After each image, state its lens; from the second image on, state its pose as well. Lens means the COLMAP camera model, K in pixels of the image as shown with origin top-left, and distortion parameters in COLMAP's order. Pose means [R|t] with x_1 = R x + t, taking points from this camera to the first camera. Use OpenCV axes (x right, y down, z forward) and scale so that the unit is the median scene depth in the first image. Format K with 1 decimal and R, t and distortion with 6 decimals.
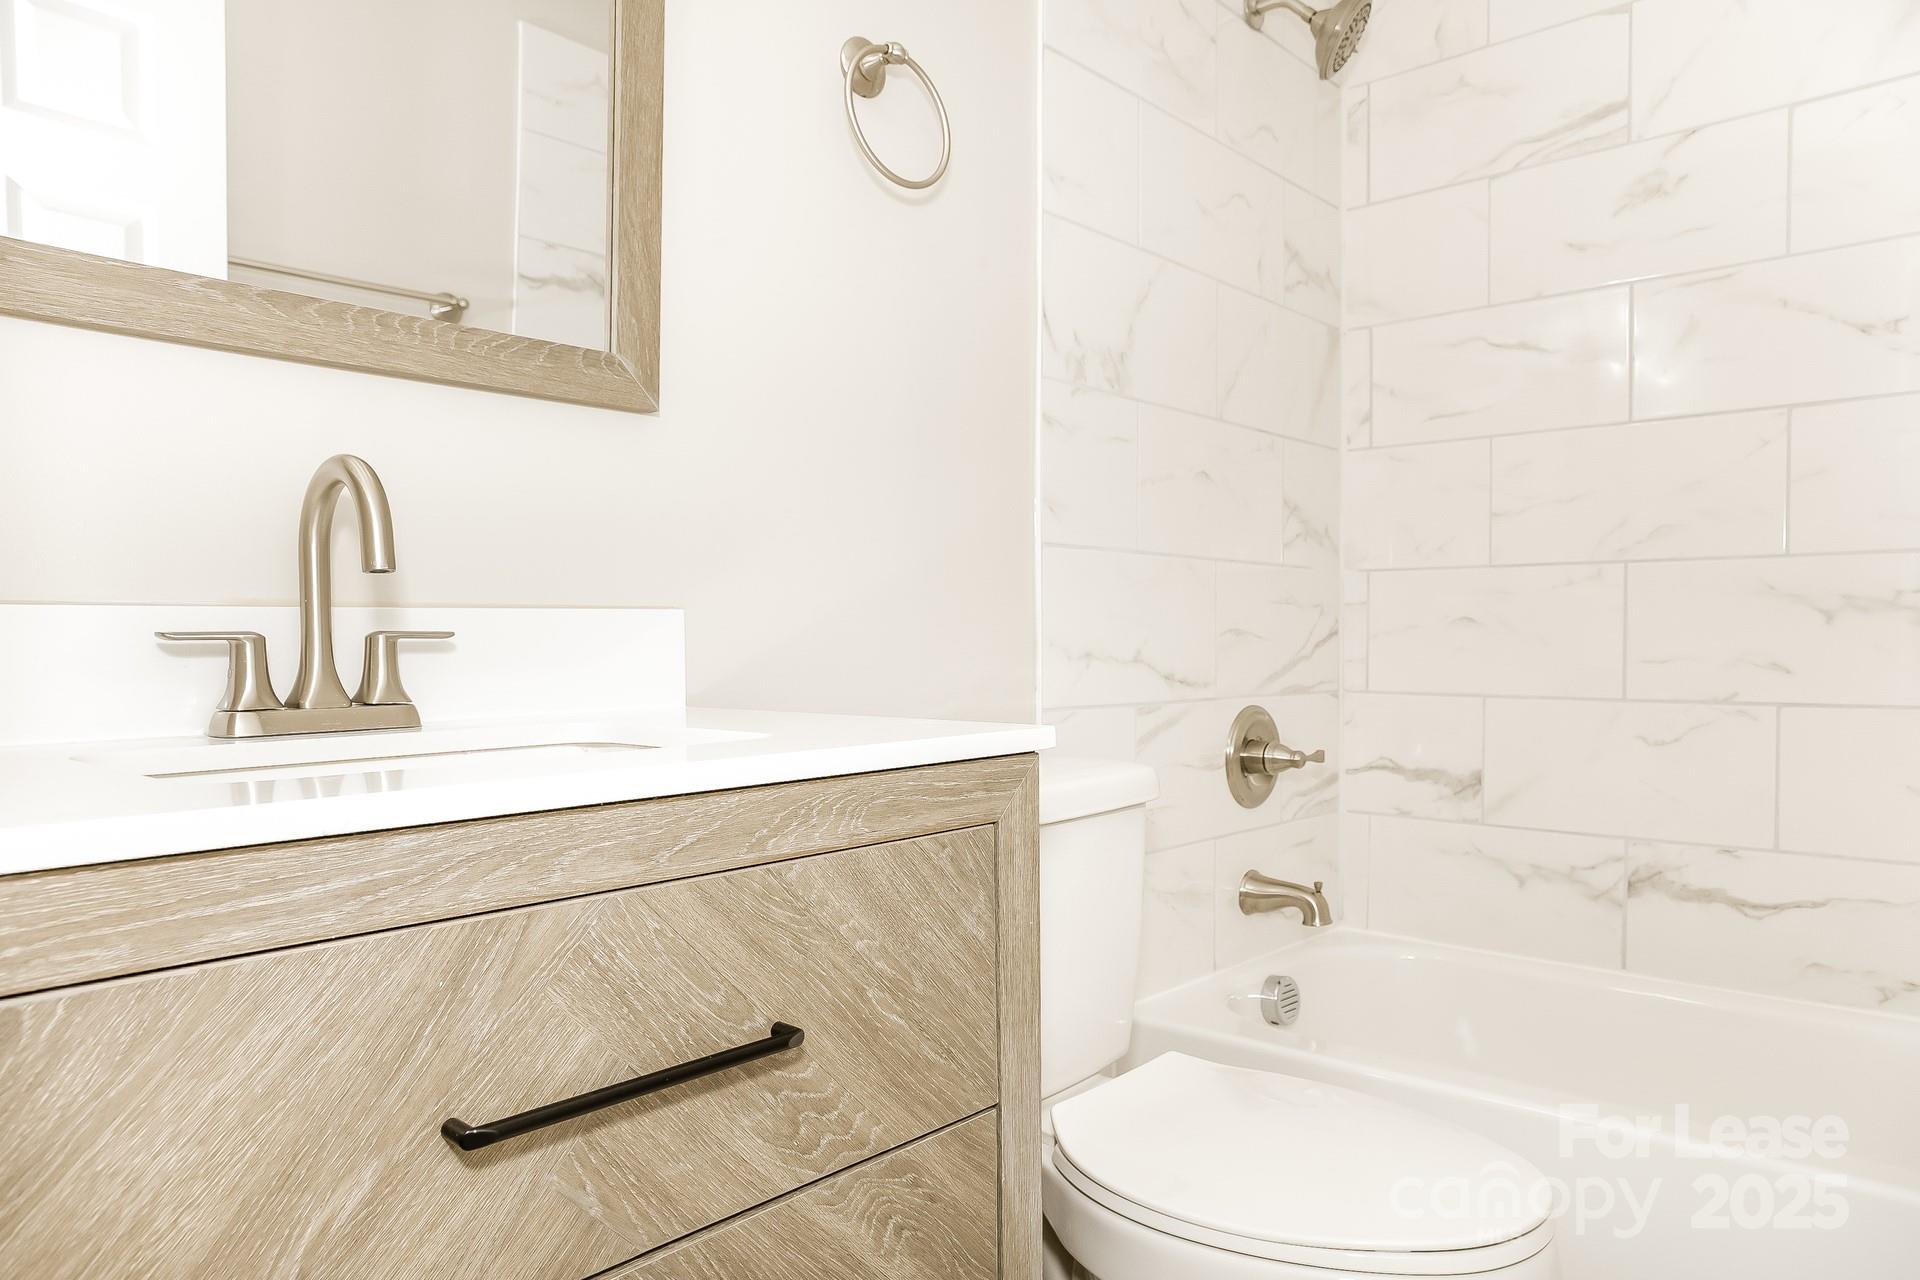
lens RADIAL K [[1312.7, 0, 960.0], [0, 1312.7, 640.0], [0, 0, 1]] dist [-0.068875, 0.098722]
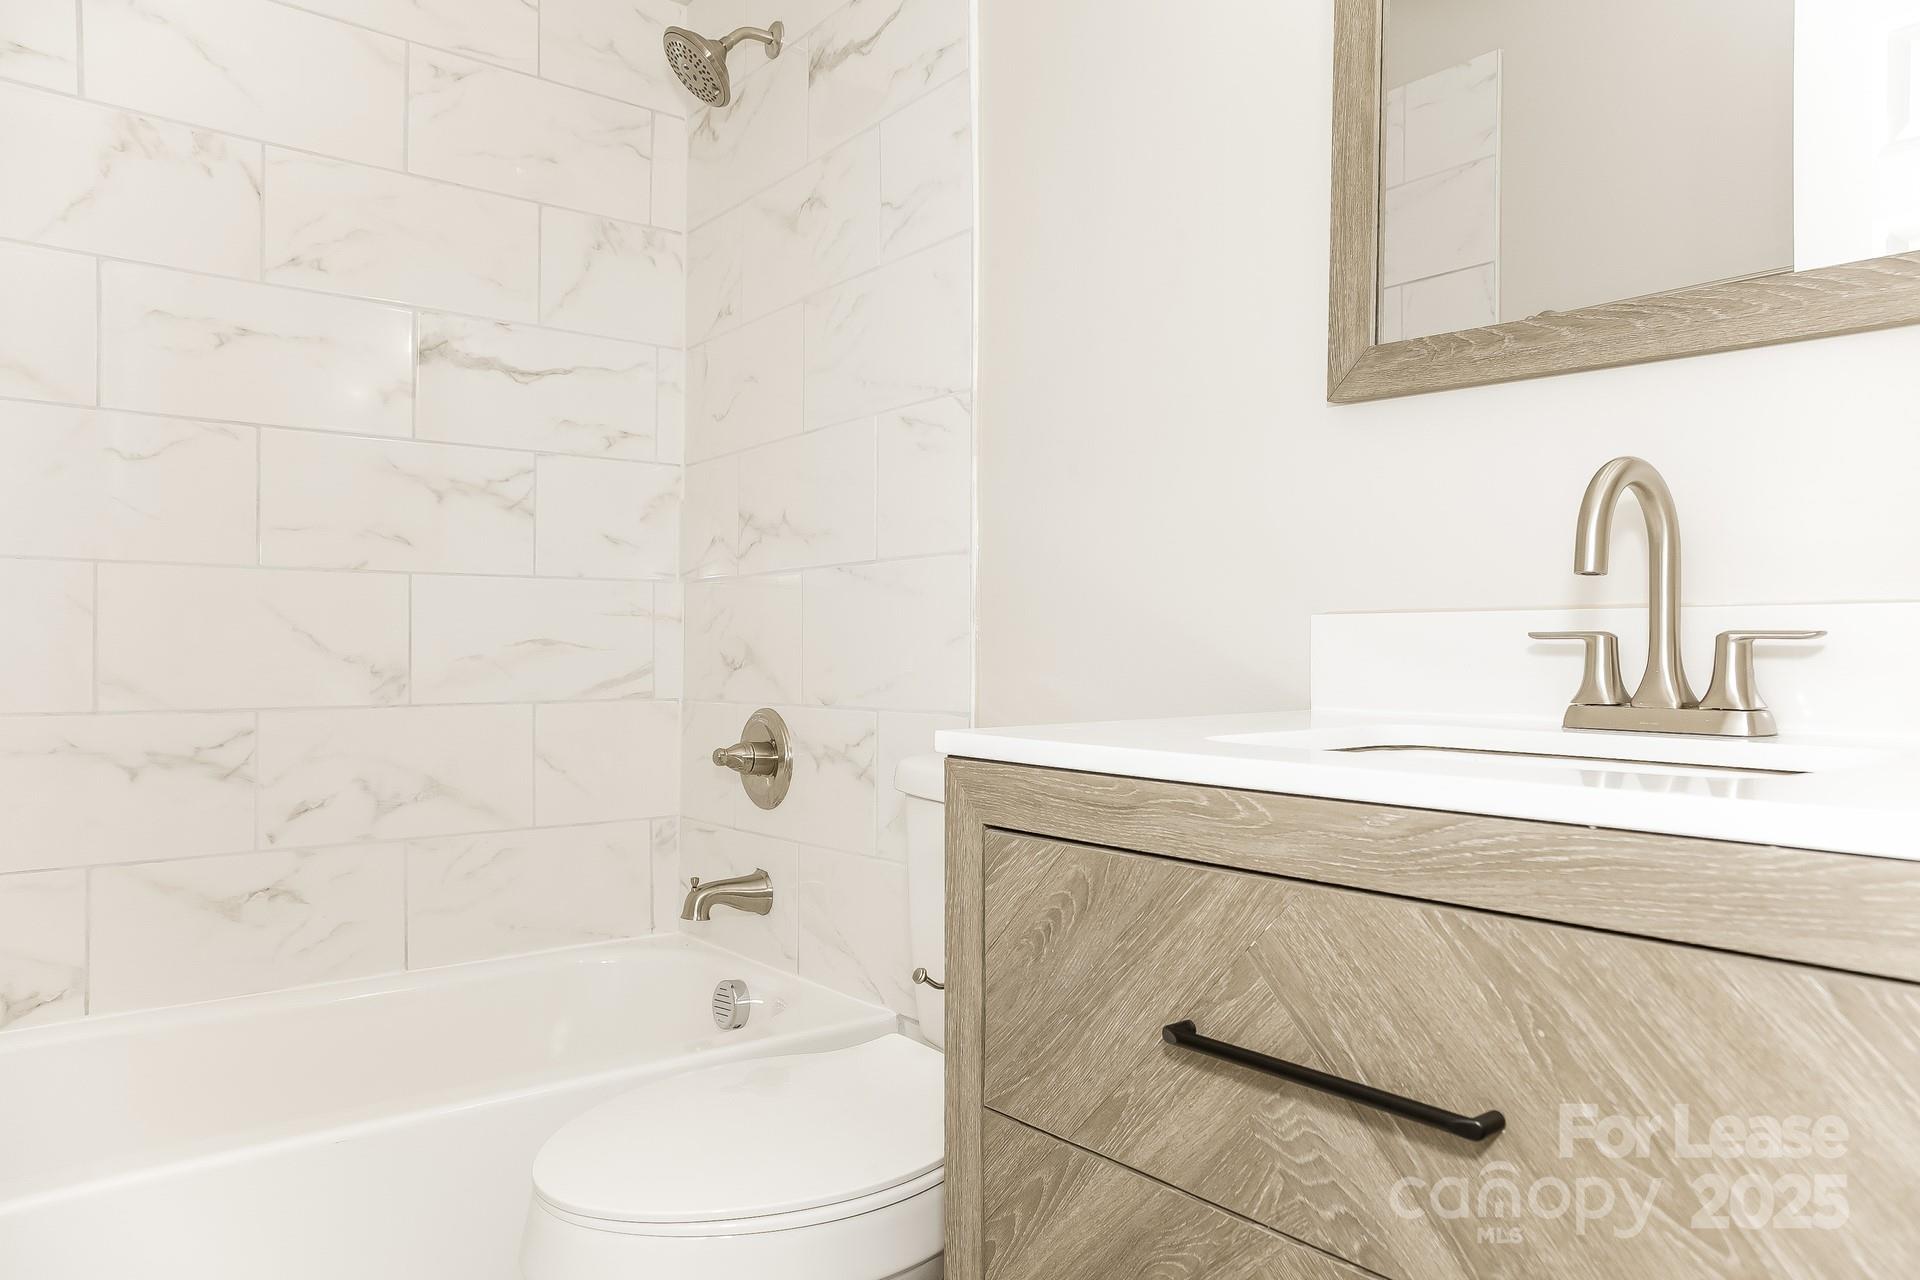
lens RADIAL K [[1312.7, 0, 960.0], [0, 1312.7, 640.0], [0, 0, 1]] dist [-0.068875, 0.098722]
pose [[-0.178483, 0.020421, -0.983731, 0.608625], [0.003086, 0.999791, 0.020194, -0.022515], [0.983938, 0.000569, -0.178509, 0.671229]]
